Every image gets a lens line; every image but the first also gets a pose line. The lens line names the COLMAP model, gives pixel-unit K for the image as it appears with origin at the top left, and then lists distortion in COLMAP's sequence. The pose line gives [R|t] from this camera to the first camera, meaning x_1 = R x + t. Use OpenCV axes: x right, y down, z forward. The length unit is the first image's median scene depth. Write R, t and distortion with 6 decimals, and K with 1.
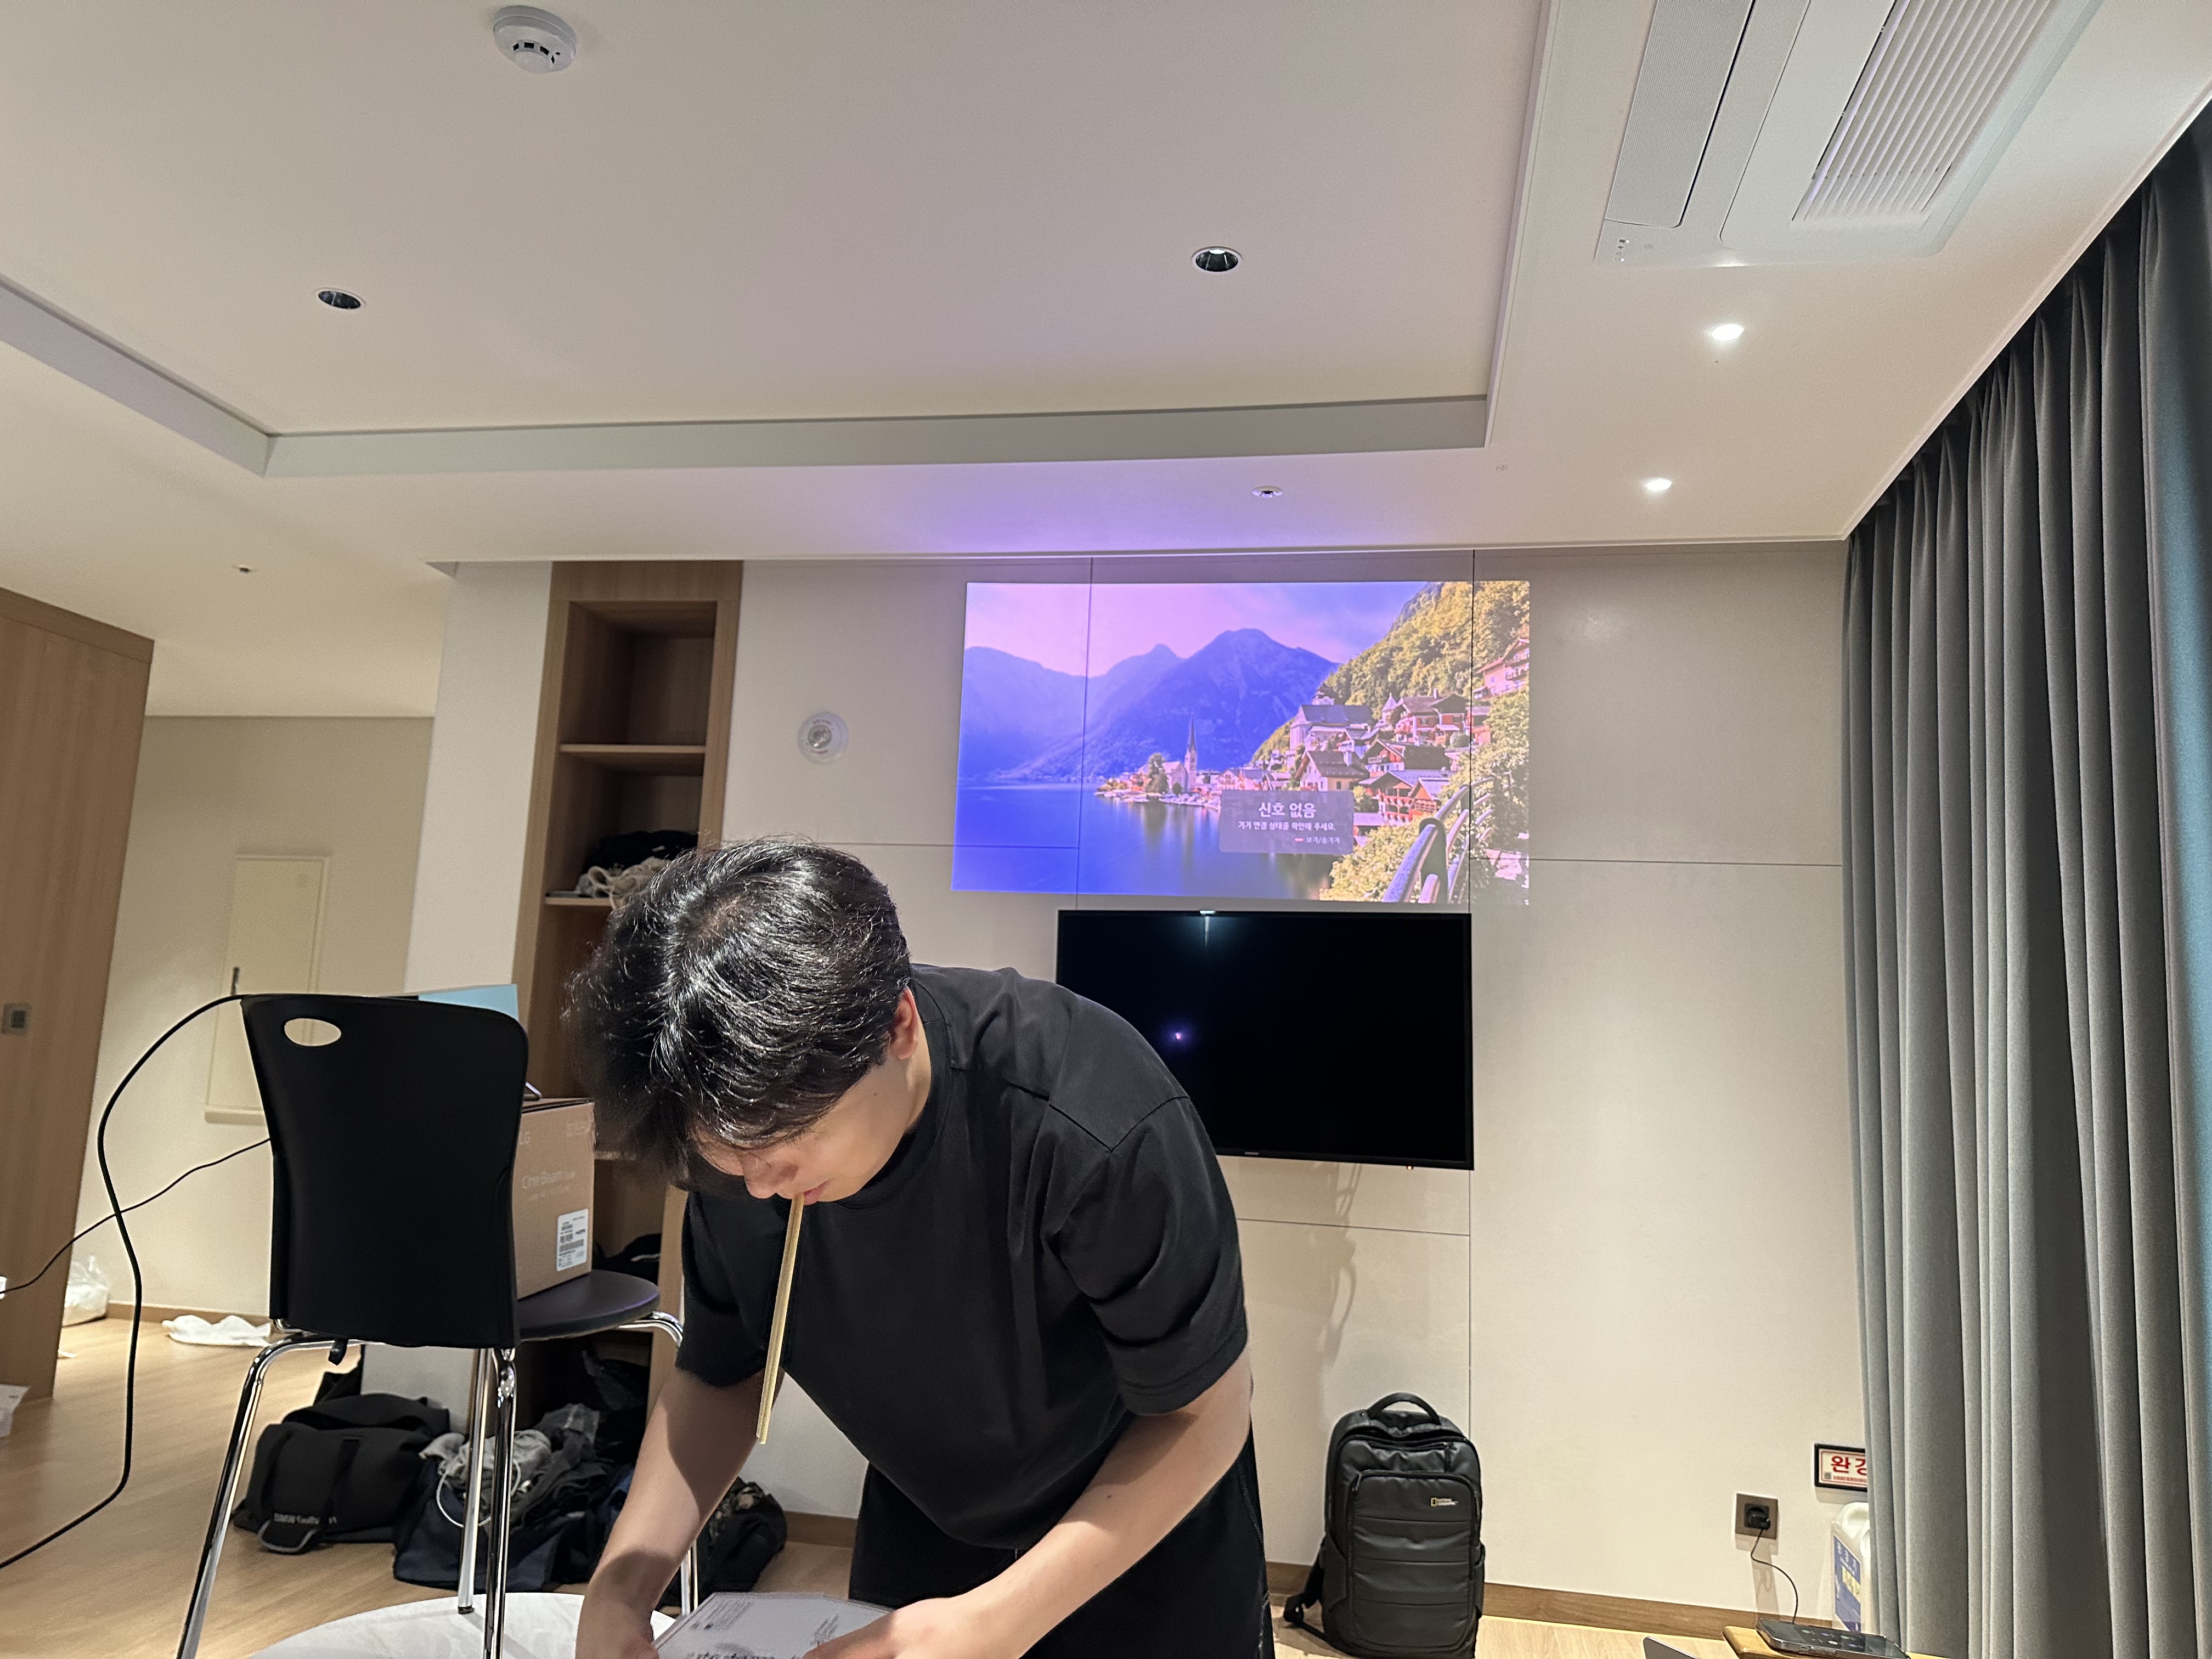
lens RADIAL K [[1551.9, 0, 1132.7], [0, 1551.9, 832.9], [0, 0, 1]] dist [0.049287, -0.071175]
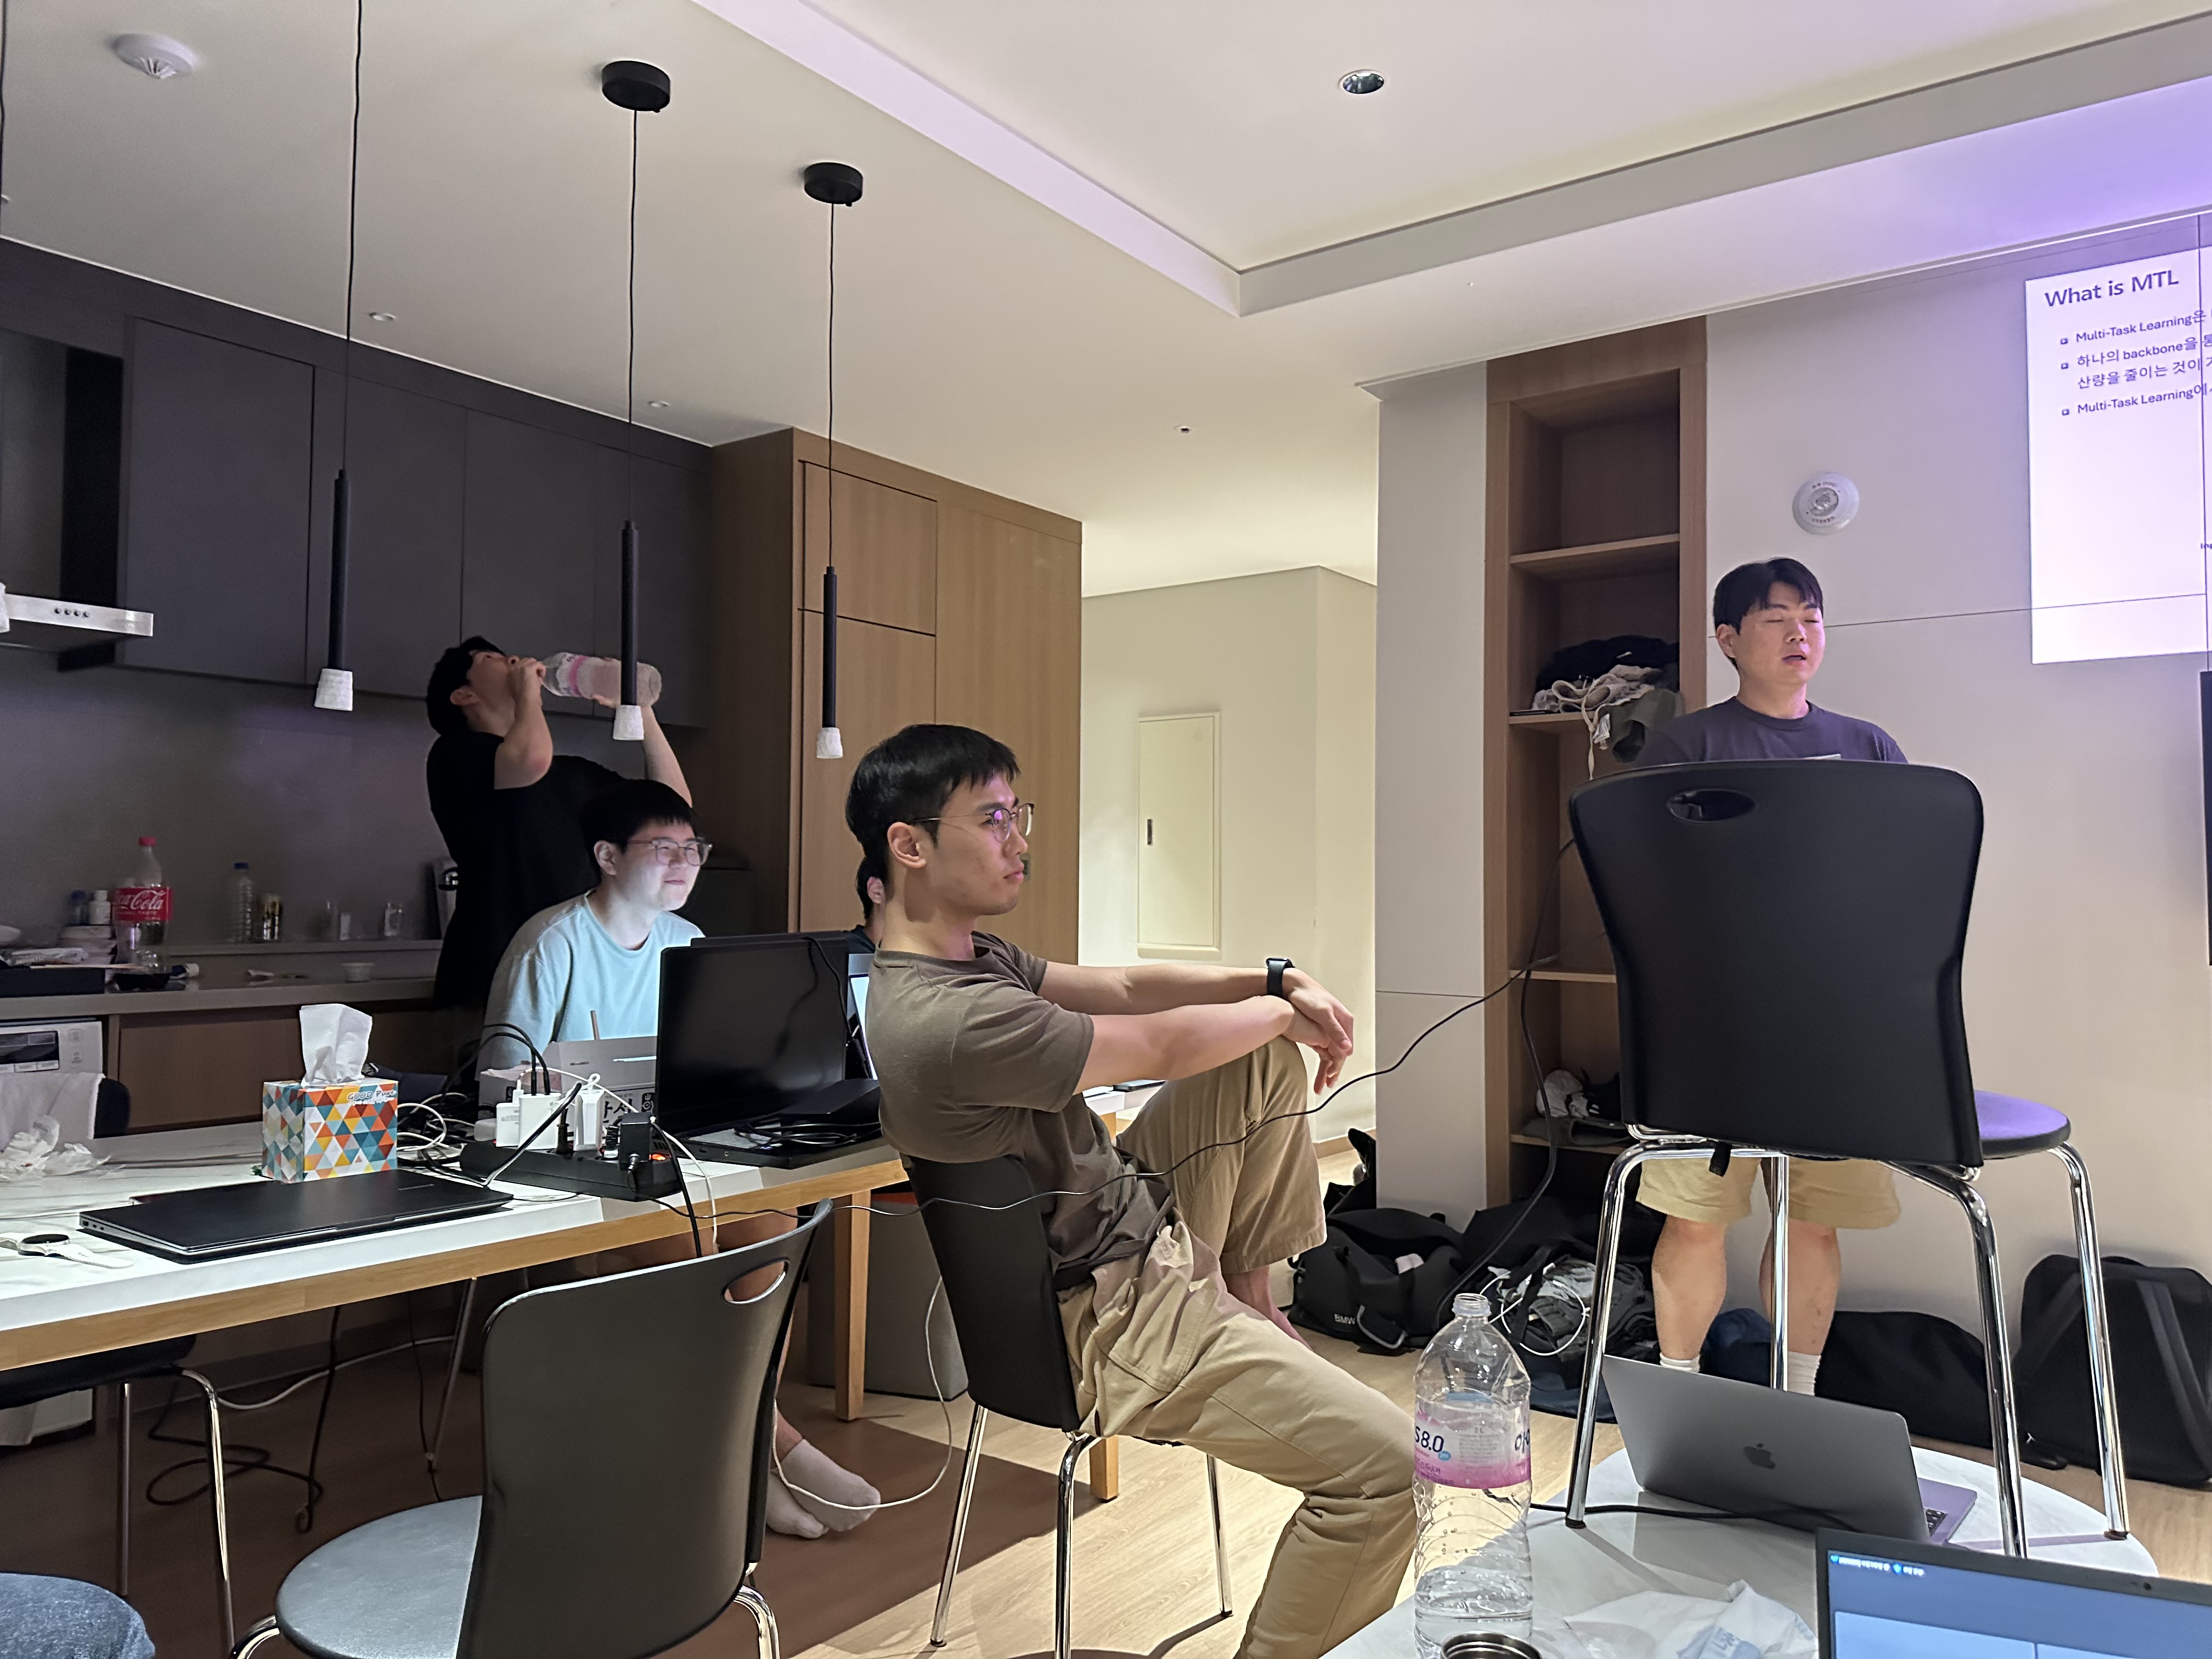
lens RADIAL K [[1551.9, 0, 1079.3], [0, 1551.9, 834.4], [0, 0, 1]] dist [0.049287, -0.071175]
pose [[0.880995, -0.051117, -0.470356, -0.190642], [0.096906, 0.992566, 0.073639, 0.020061], [0.463095, -0.110456, 0.879399, 0.027603]]
